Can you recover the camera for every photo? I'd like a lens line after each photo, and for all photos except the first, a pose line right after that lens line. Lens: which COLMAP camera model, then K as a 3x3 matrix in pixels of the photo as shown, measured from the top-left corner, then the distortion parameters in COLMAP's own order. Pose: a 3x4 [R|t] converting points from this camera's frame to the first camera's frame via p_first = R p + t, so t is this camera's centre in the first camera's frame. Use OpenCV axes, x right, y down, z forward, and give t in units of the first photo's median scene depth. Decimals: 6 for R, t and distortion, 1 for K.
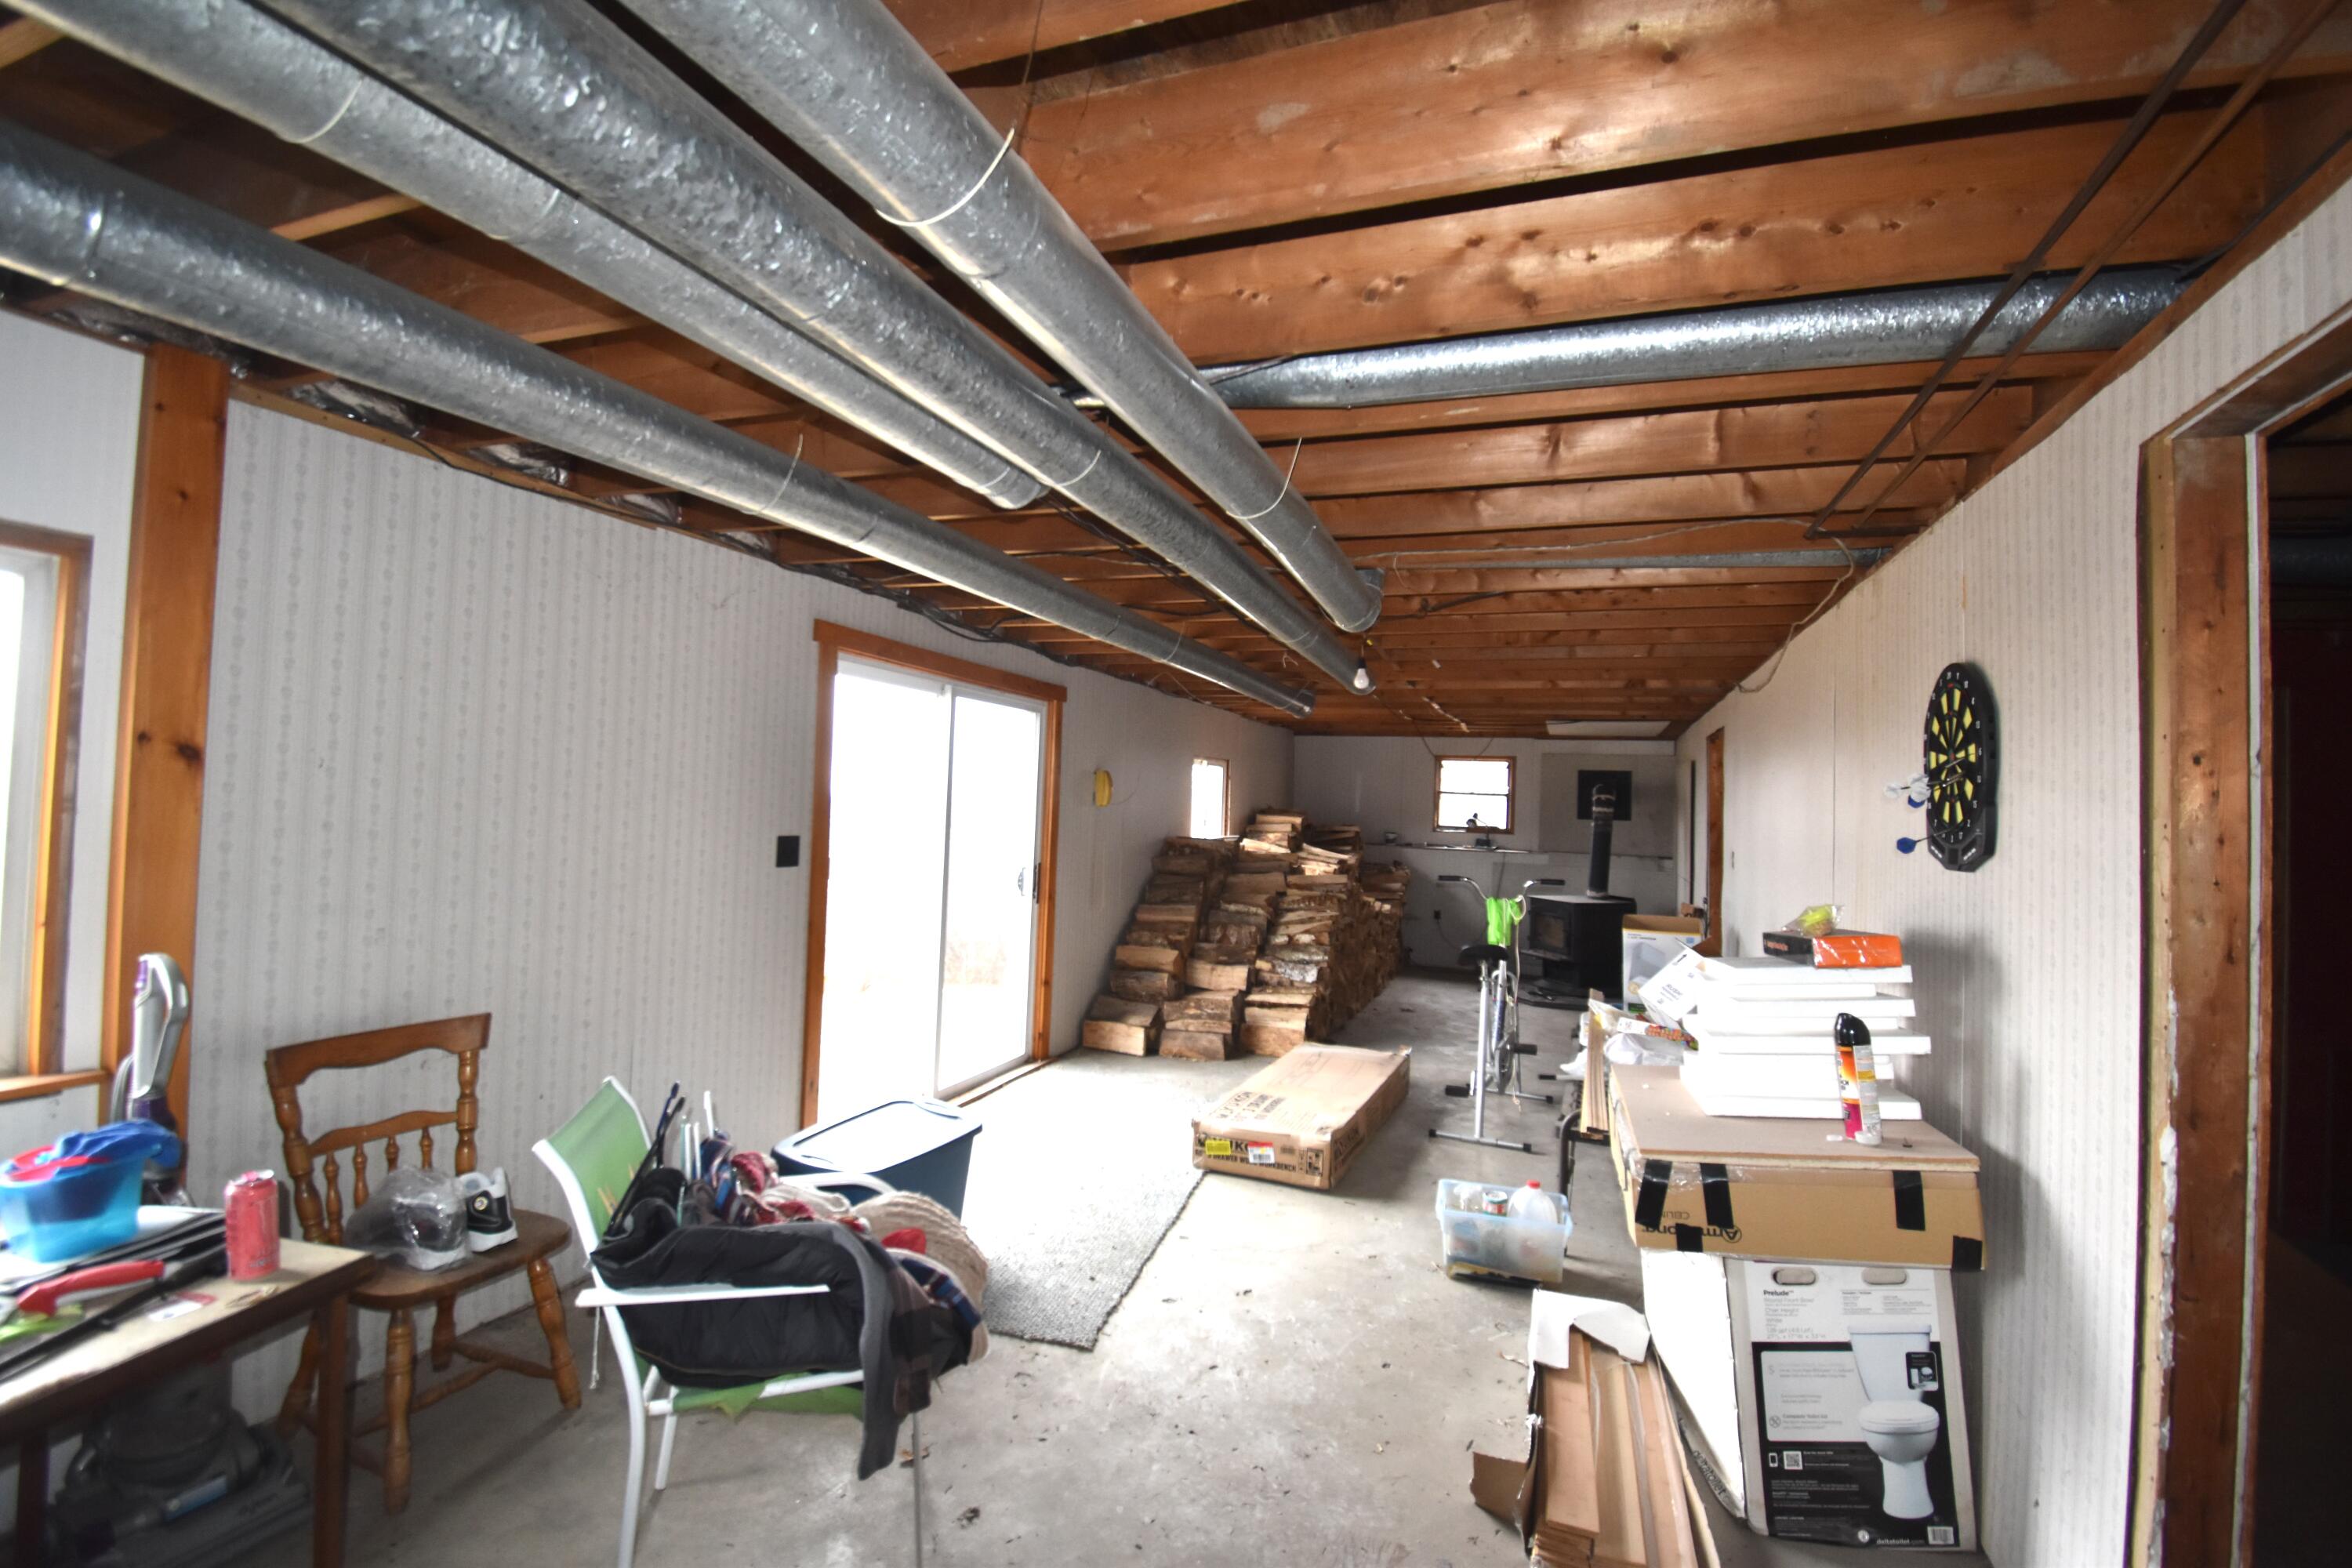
lens RADIAL K [[1047.0, 0, 1186.0], [0, 1047.0, 779.8], [0, 0, 1]] dist [0.007281, -0.017010]
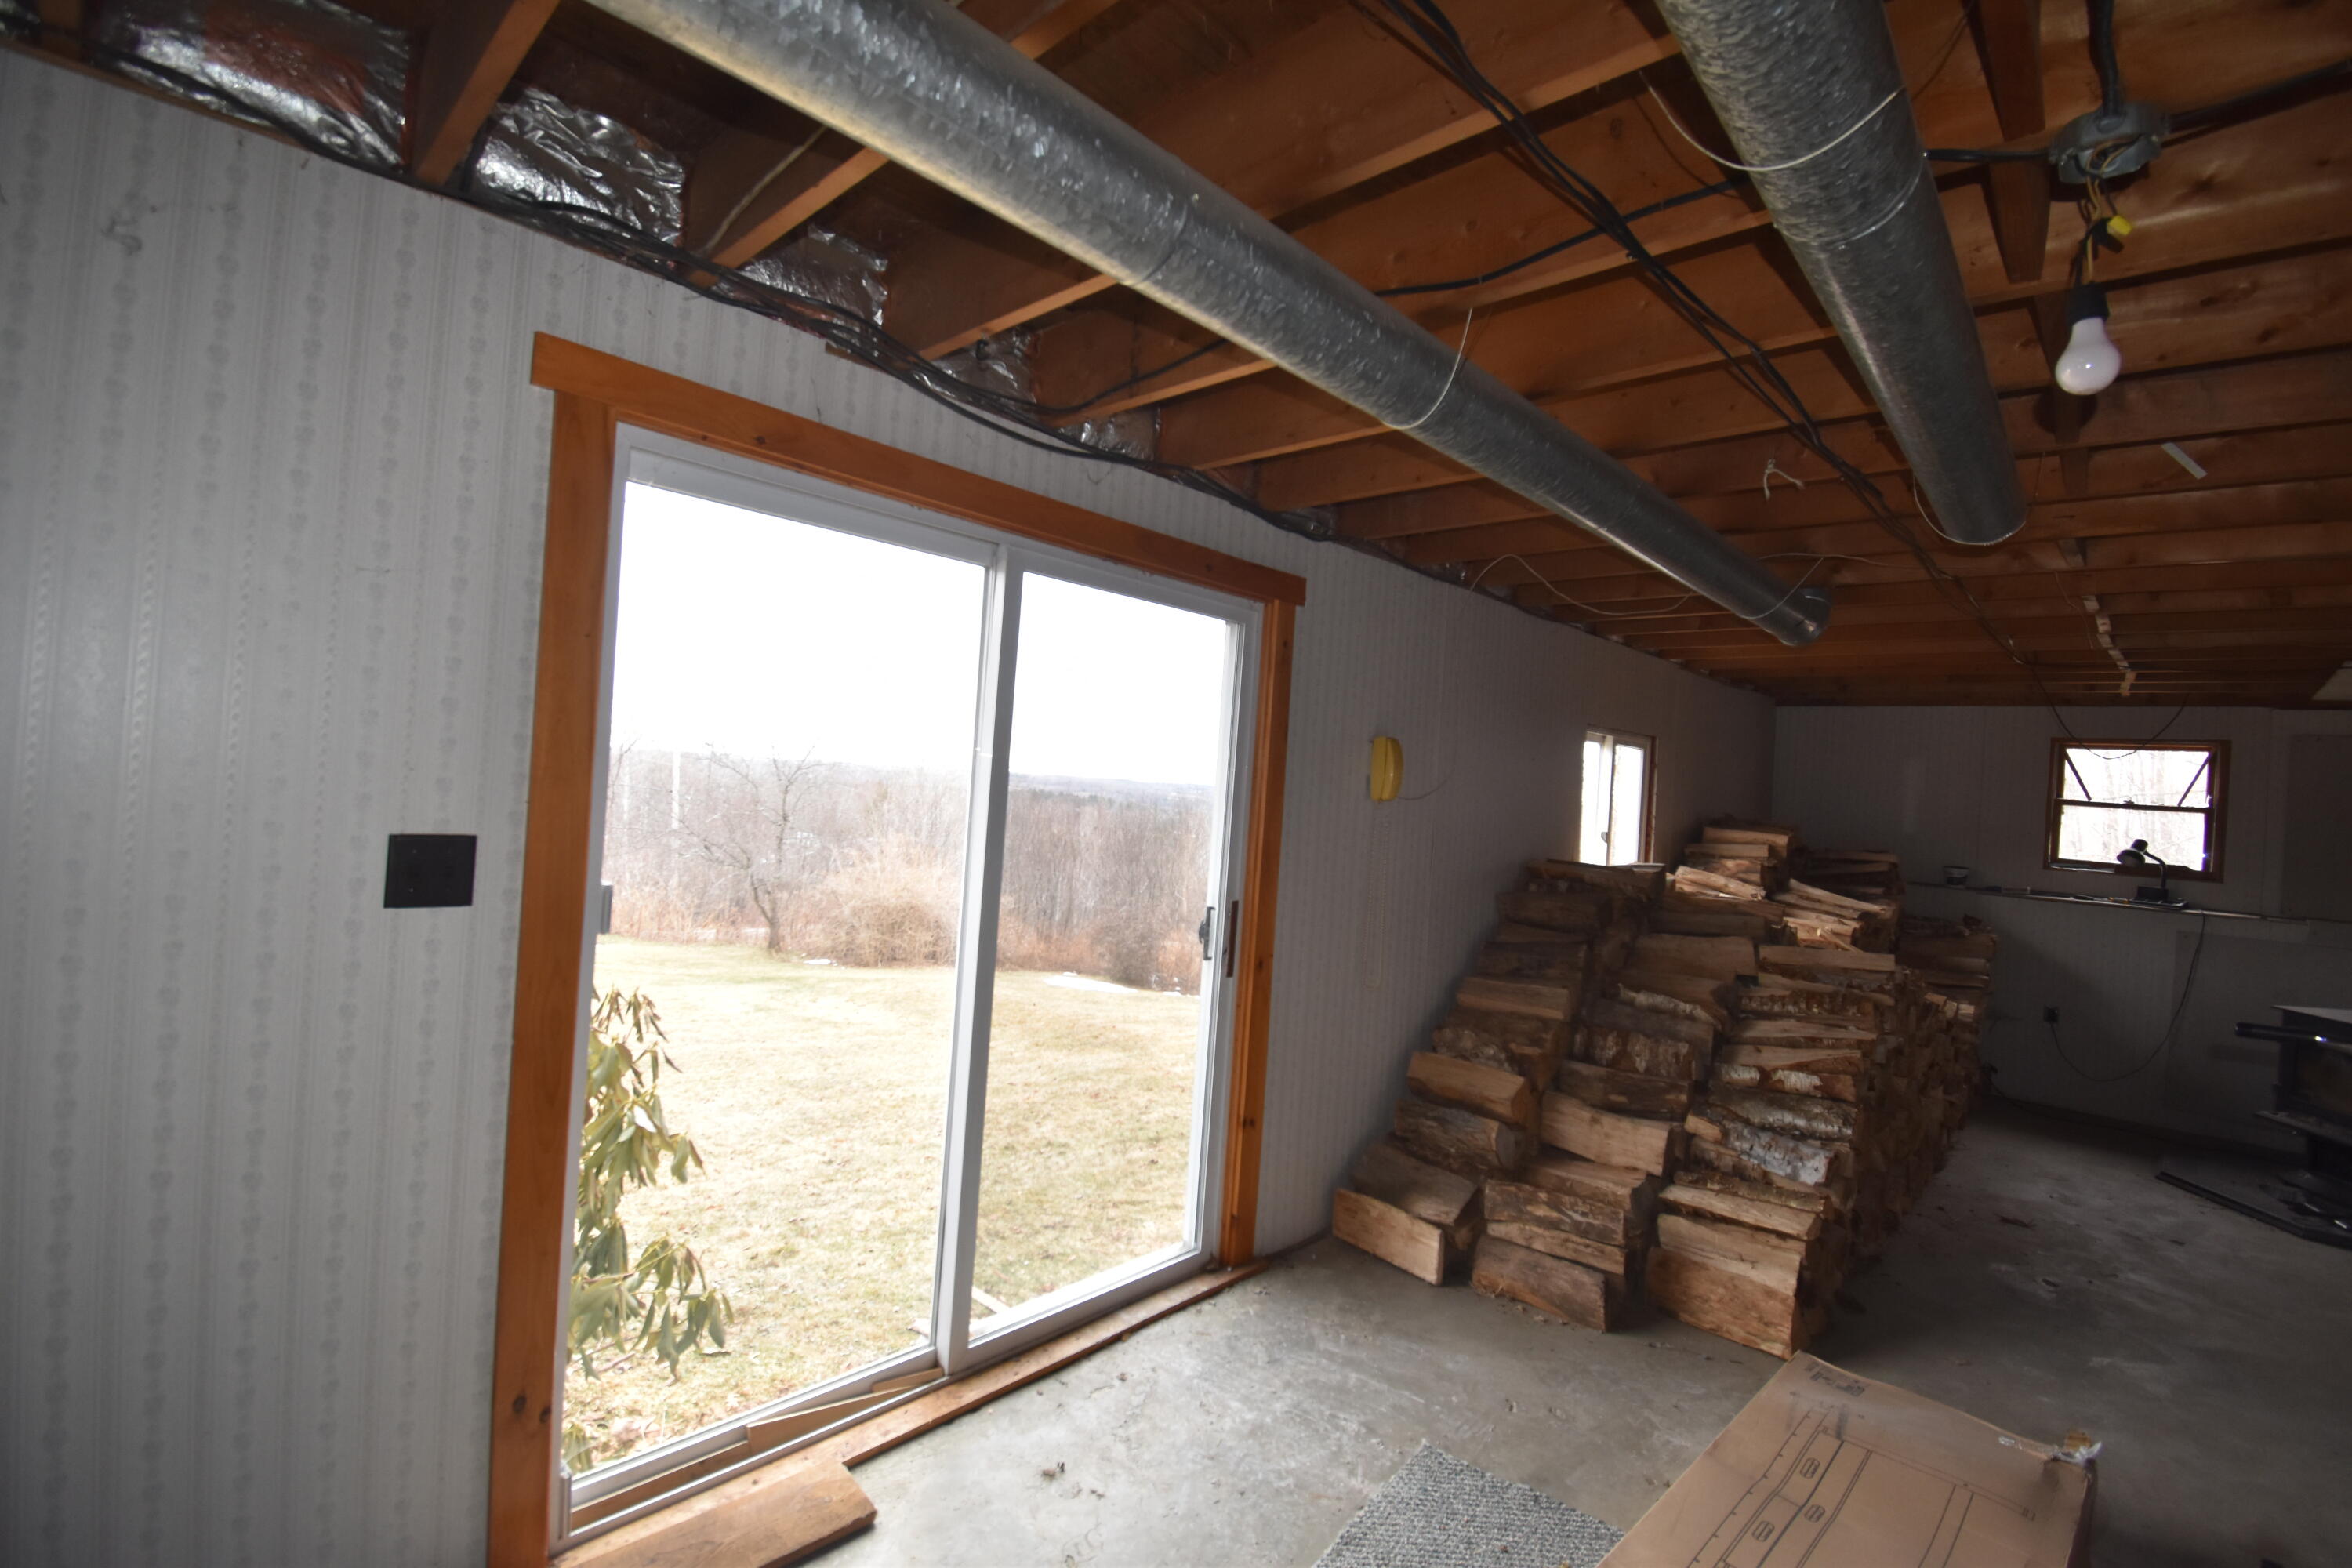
lens RADIAL K [[1047.0, 0, 1171.7], [0, 1047.0, 776.7], [0, 0, 1]] dist [0.007281, -0.017010]
pose [[0.915759, 0.022536, -0.401095, 0.036617], [-0.023488, 0.999721, 0.002544, 0.012304], [0.401041, 0.007091, 0.916033, 0.415649]]
